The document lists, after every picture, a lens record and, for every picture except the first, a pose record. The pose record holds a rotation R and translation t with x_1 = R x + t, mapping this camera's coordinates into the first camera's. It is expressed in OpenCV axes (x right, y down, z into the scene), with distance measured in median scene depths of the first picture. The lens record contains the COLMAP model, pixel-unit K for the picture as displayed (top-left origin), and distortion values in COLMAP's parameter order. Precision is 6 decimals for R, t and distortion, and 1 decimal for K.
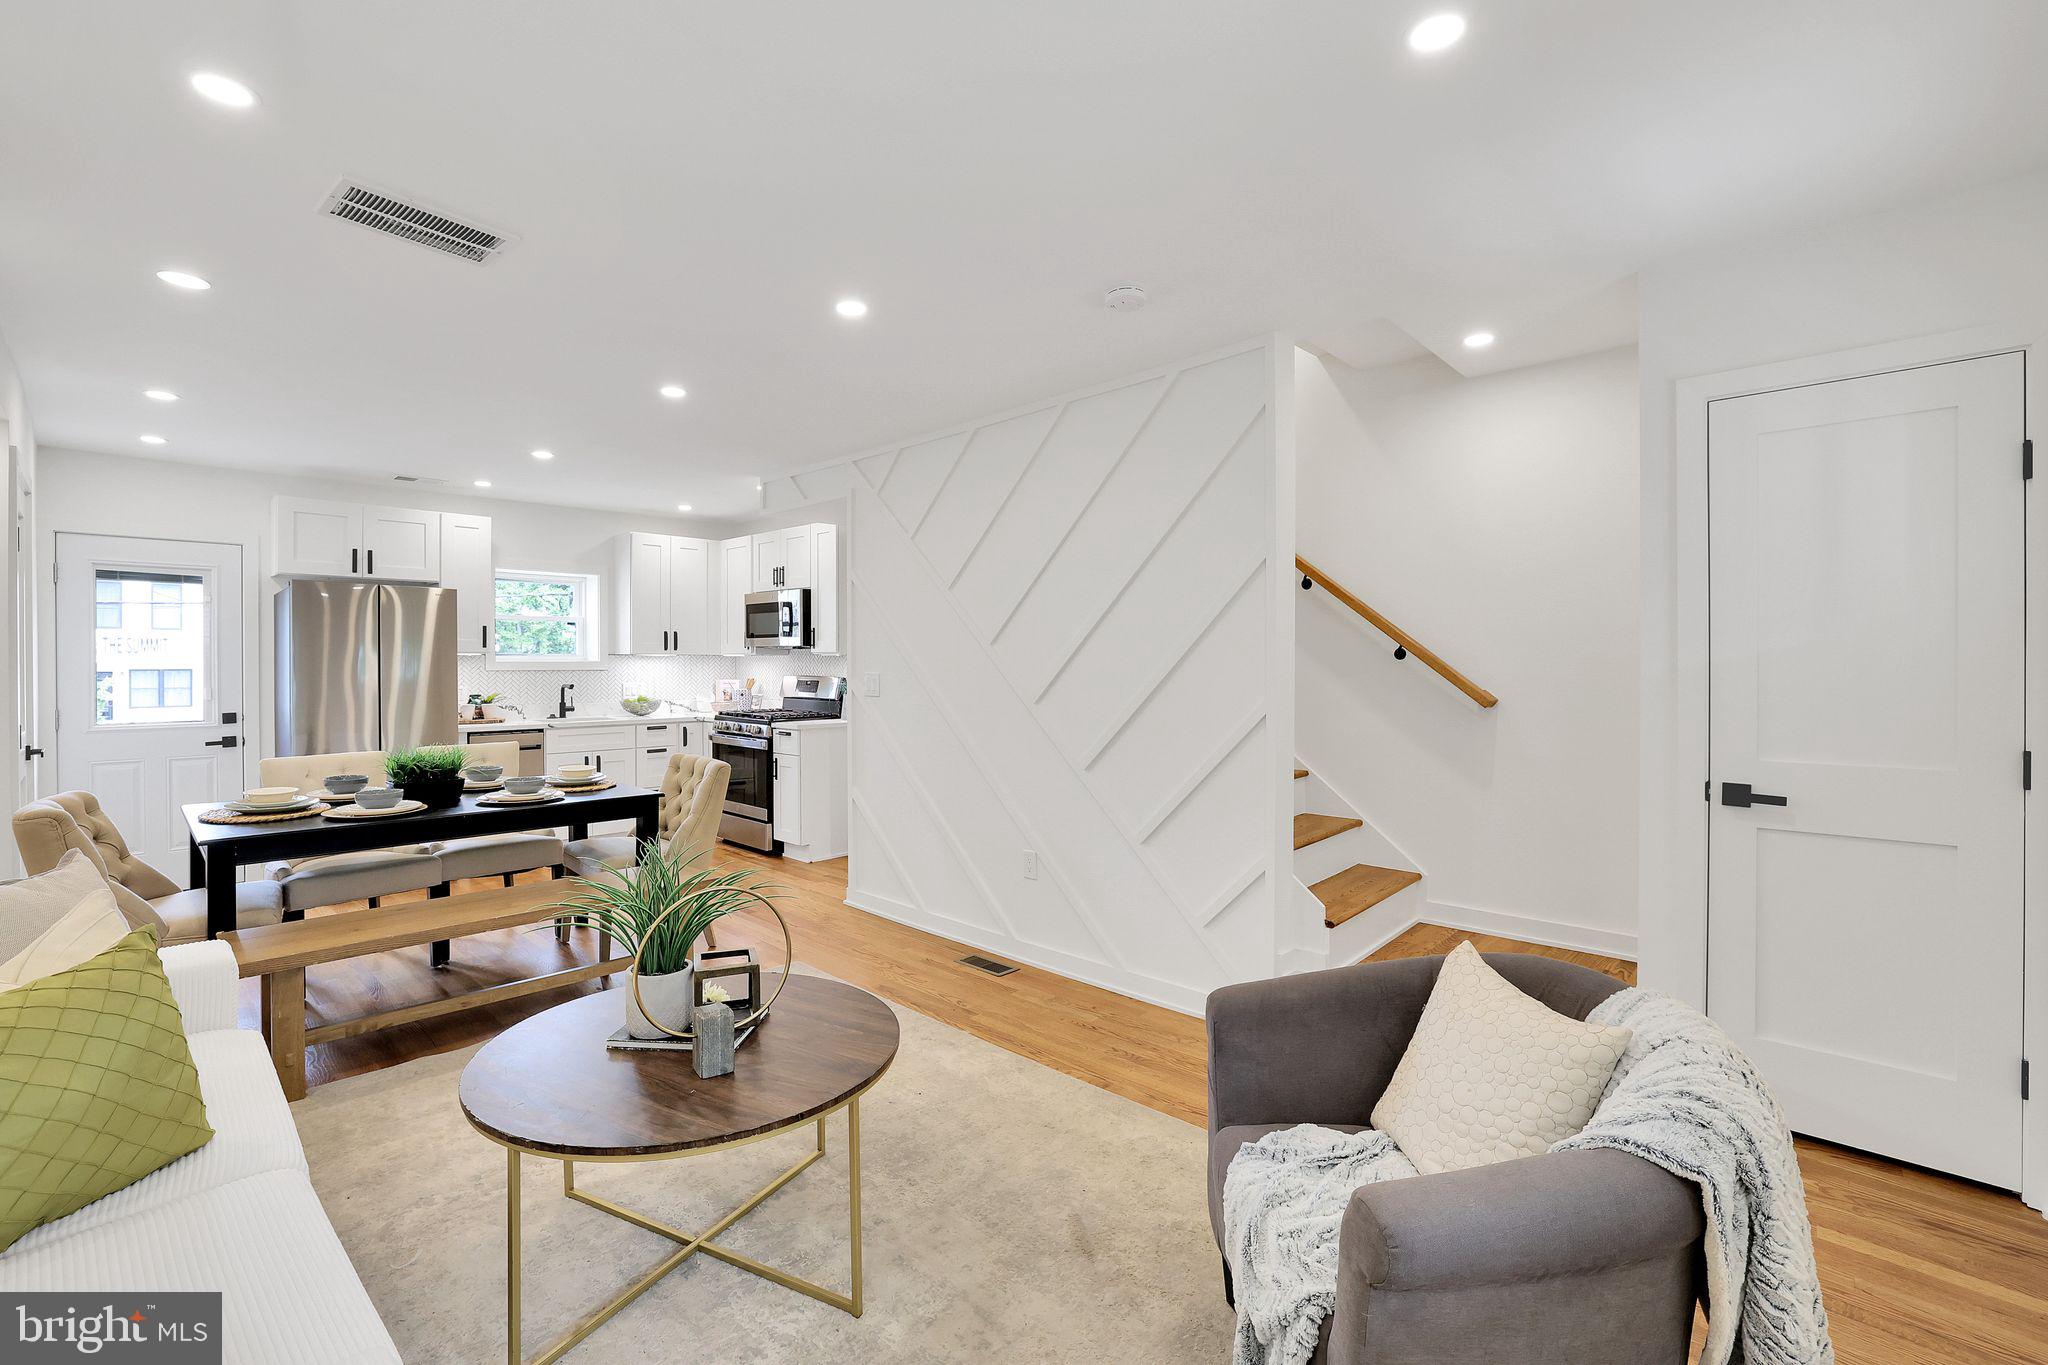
lens RADIAL K [[882.5, 0, 1006.4], [0, 882.5, 669.2], [0, 0, 1]] dist [-0.038951, 0.010981]
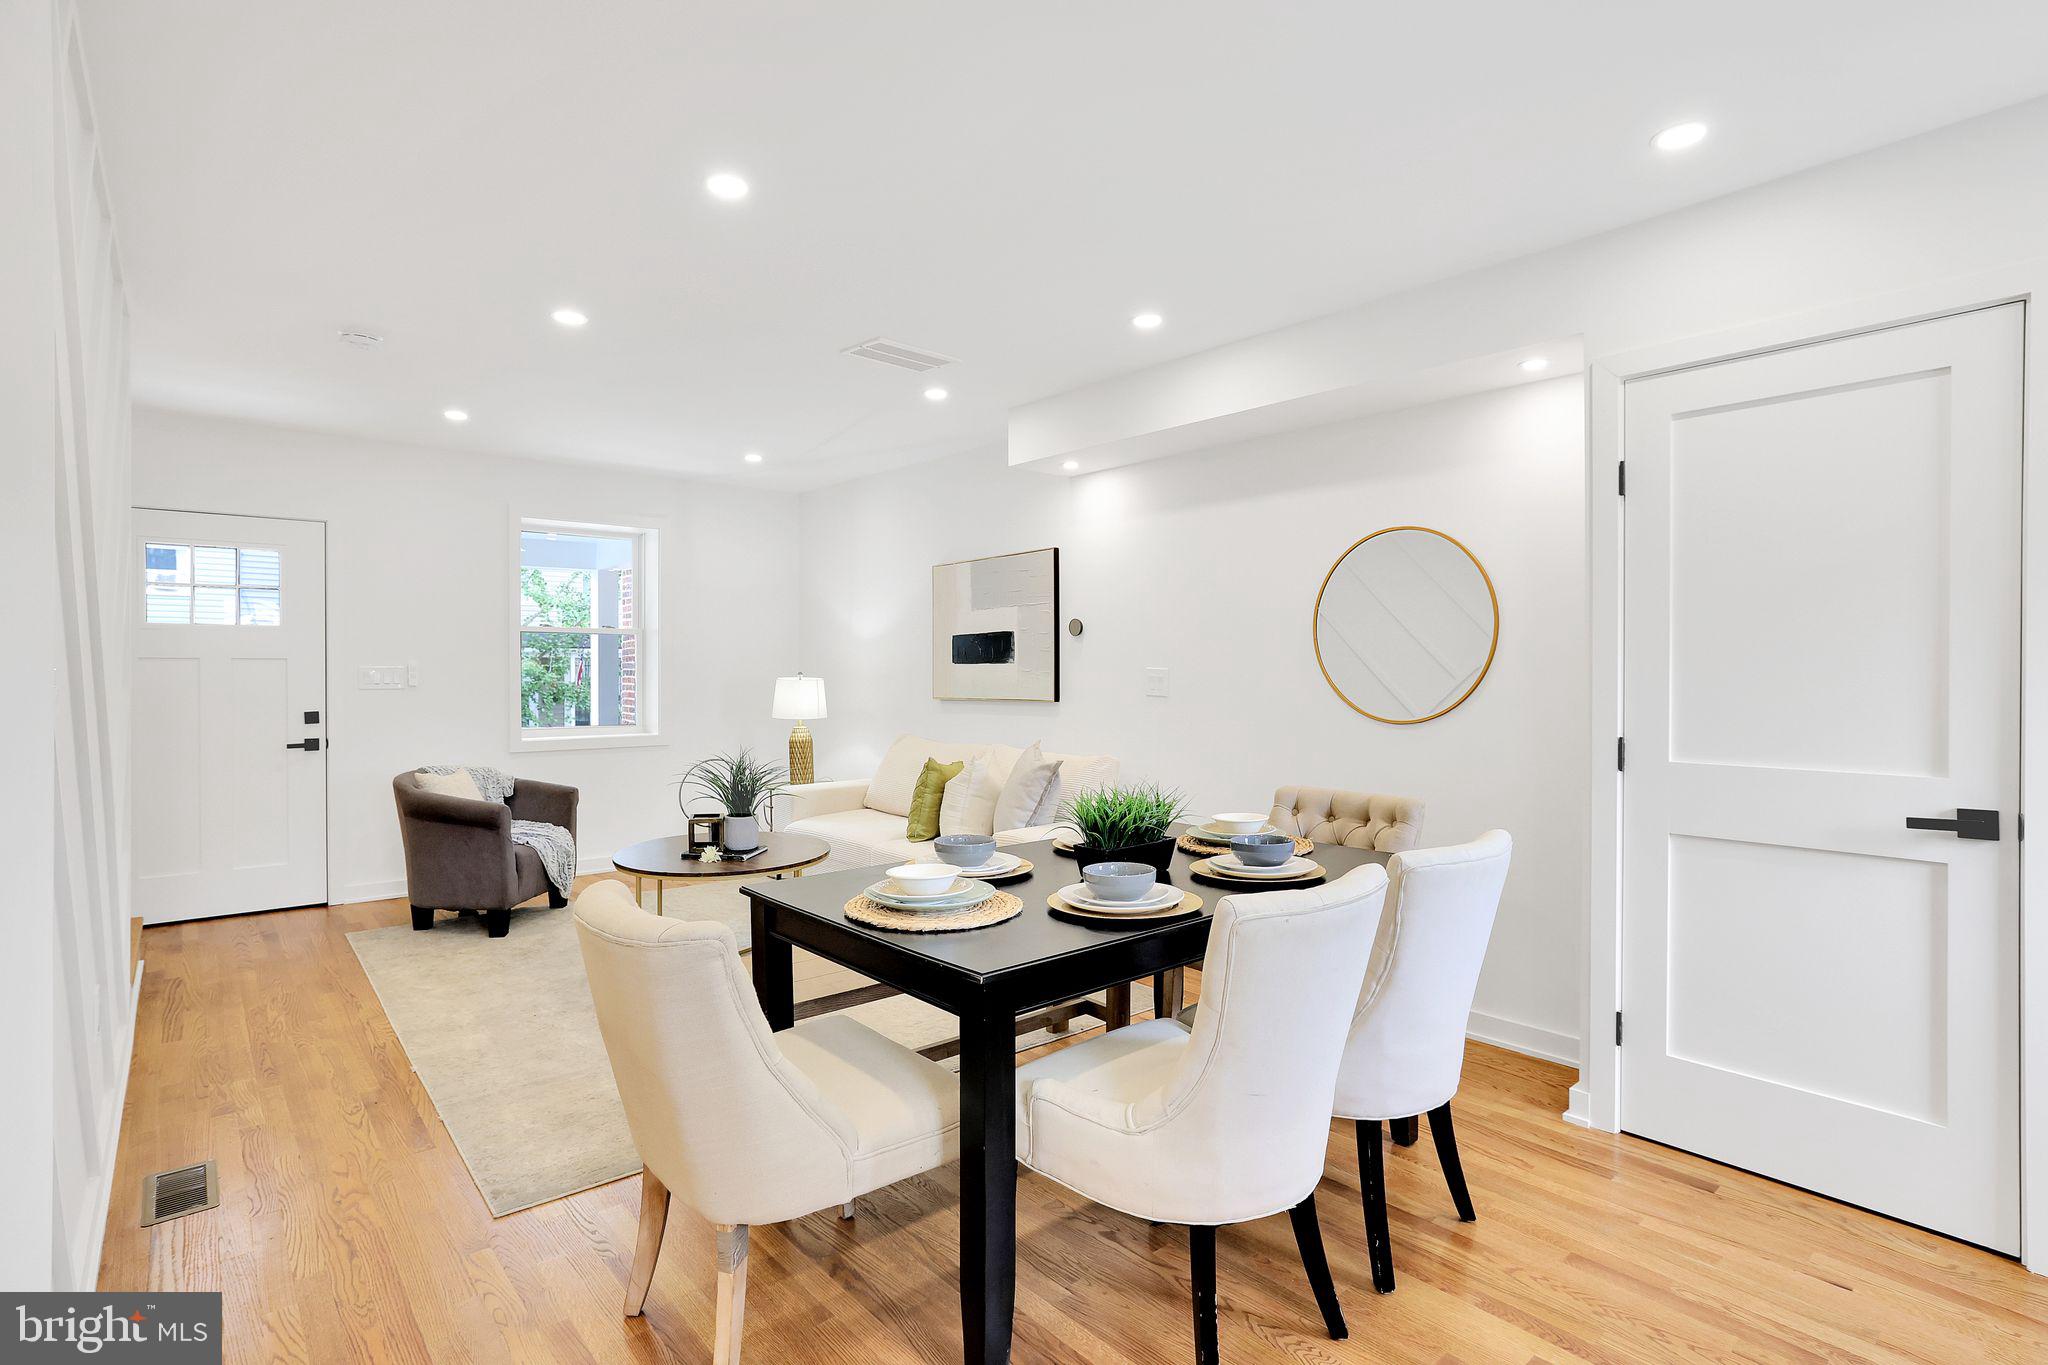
lens RADIAL K [[1005.2, 0, 1023.0], [0, 1005.2, 688.7], [0, 0, 1]] dist [-0.003876, -0.000723]
pose [[-0.994551, -0.003551, 0.104190, -0.430296], [-0.000163, 0.999471, 0.032509, -0.003407], [-0.104250, 0.032315, -0.994026, 1.083188]]
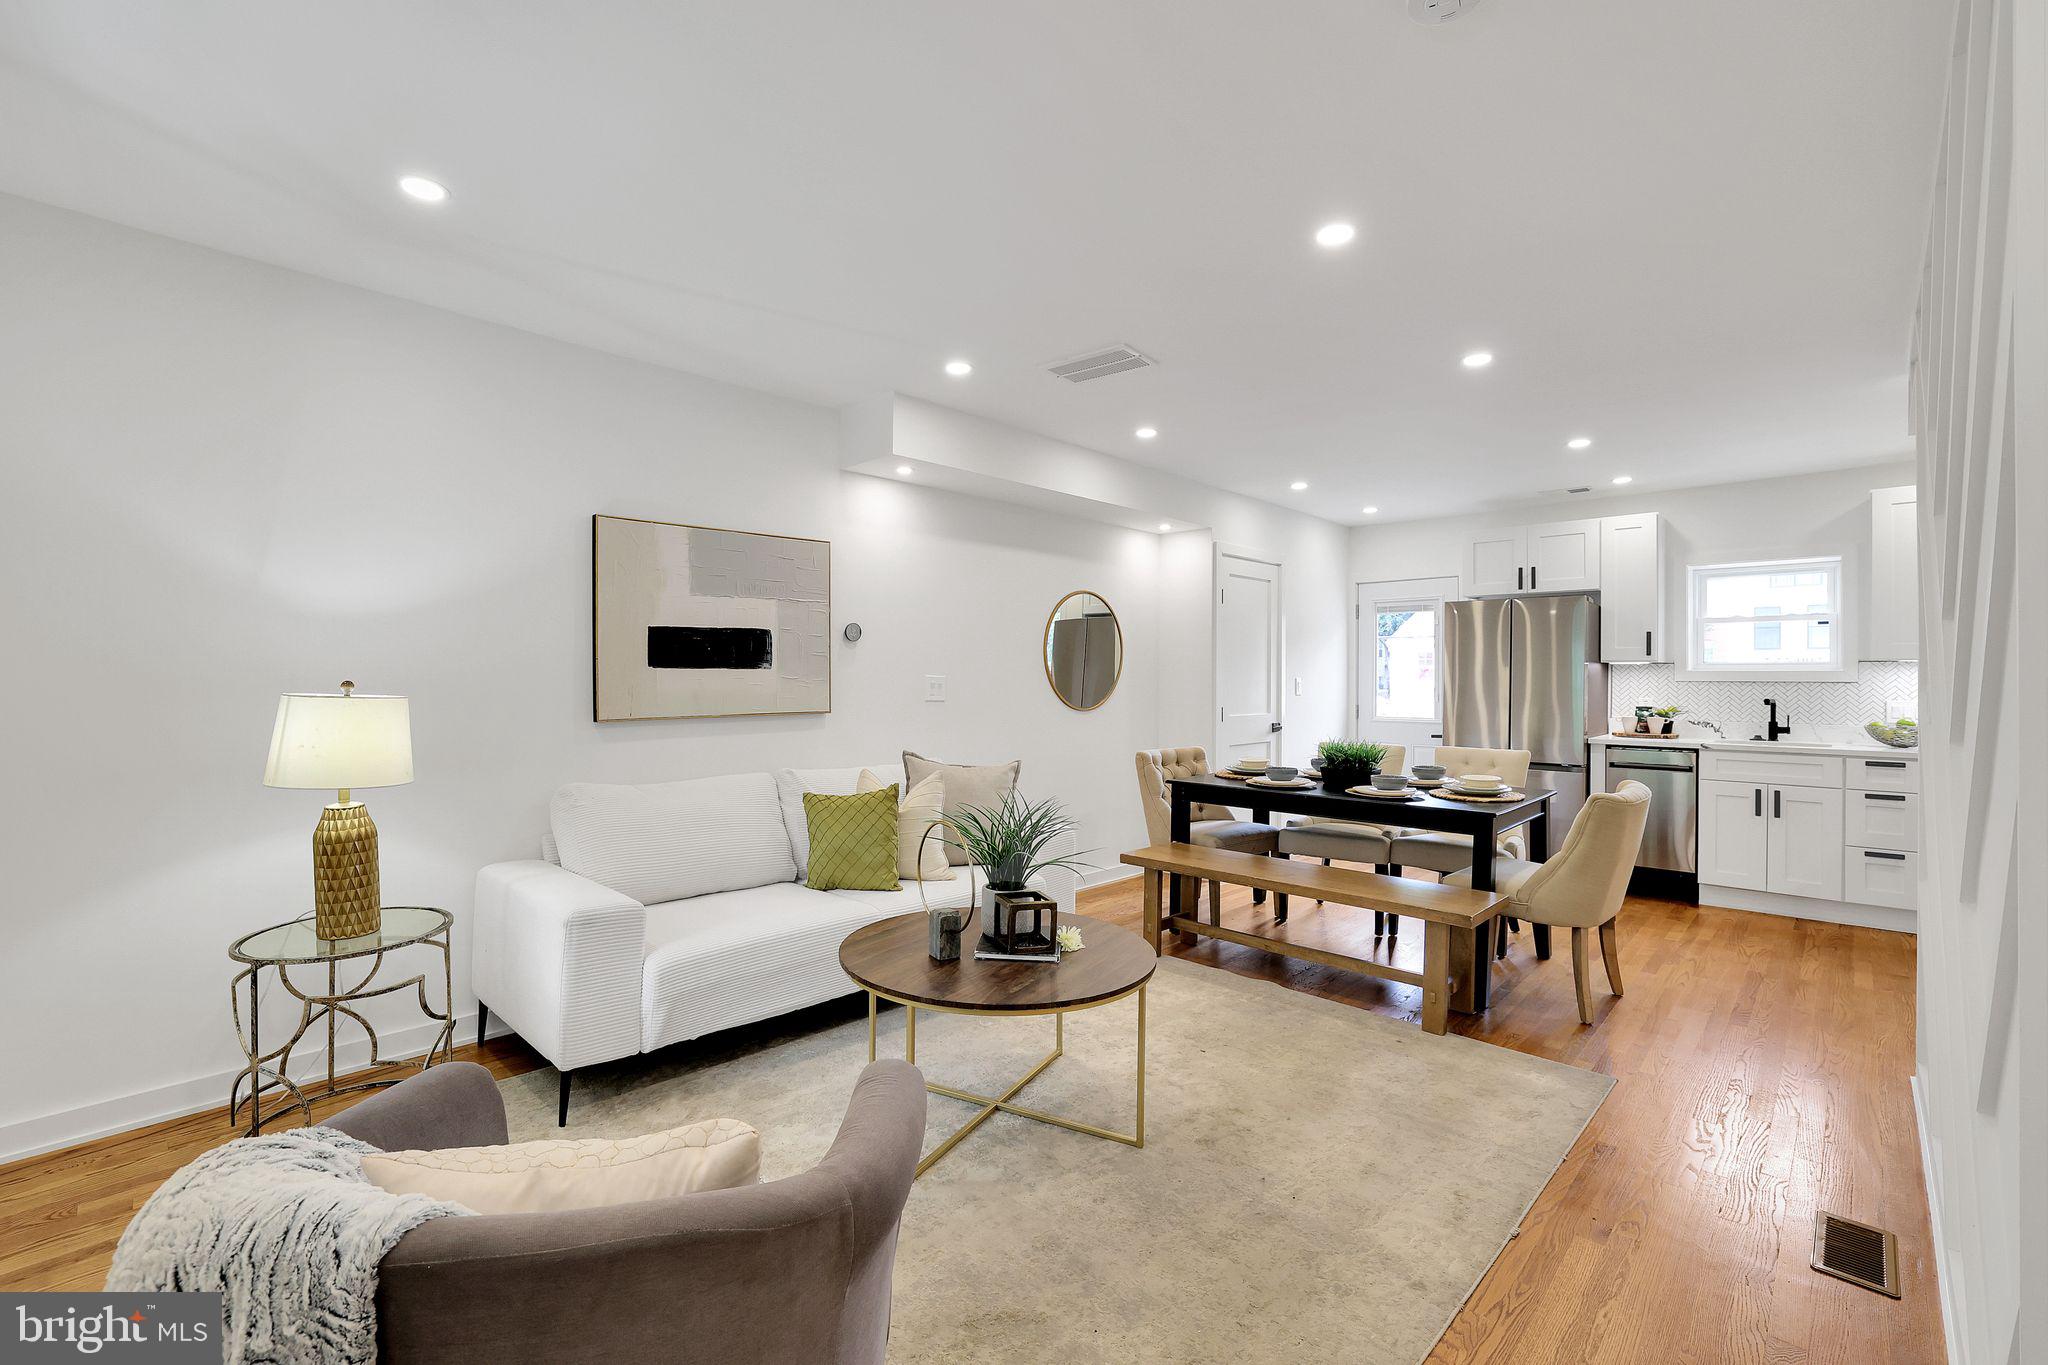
lens RADIAL K [[882.5, 0, 1016.7], [0, 882.5, 675.3], [0, 0, 1]] dist [-0.038951, 0.010981]
pose [[-0.011730, -0.005045, -0.999918, 0.329227], [-0.012183, 0.999914, -0.004902, 0.008851], [0.999857, 0.012124, -0.011791, 0.356642]]
